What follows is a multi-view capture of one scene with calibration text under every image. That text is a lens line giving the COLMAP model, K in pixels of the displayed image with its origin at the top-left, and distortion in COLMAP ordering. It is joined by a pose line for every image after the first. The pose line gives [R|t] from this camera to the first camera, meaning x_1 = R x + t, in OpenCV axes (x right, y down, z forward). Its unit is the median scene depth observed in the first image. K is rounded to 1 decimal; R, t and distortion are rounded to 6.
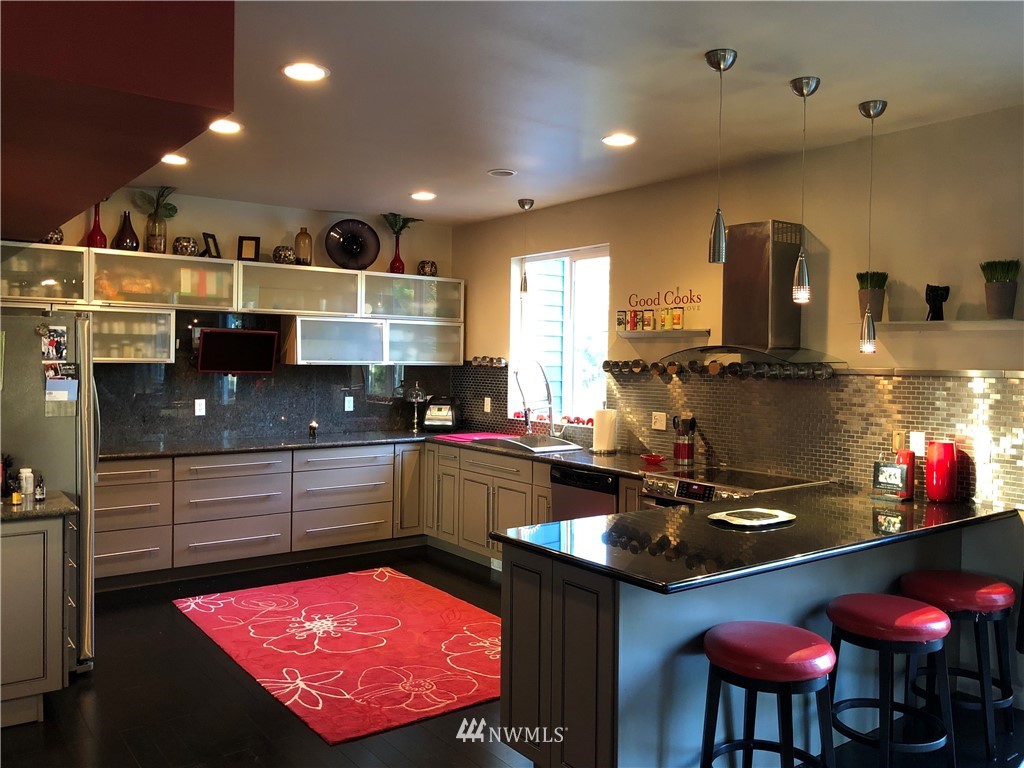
lens RADIAL K [[840.3, 0, 512.0], [0, 840.3, 384.0], [0, 0, 1]] dist [-0.008492, -0.002651]
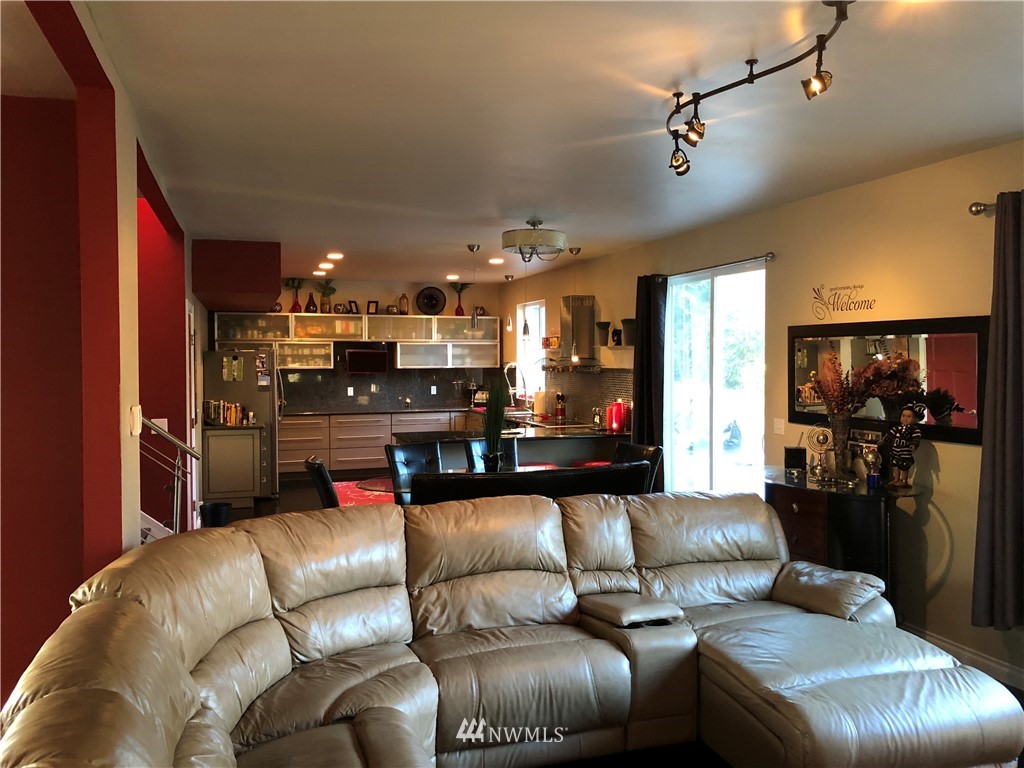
lens RADIAL K [[840.3, 0, 512.0], [0, 840.3, 384.0], [0, 0, 1]] dist [-0.008492, -0.002651]
pose [[0.943937, -0.003666, -0.330106, 0.615533], [0.004018, 0.999992, 0.000384, 0.012075], [0.330102, -0.001688, 0.943944, -0.693683]]
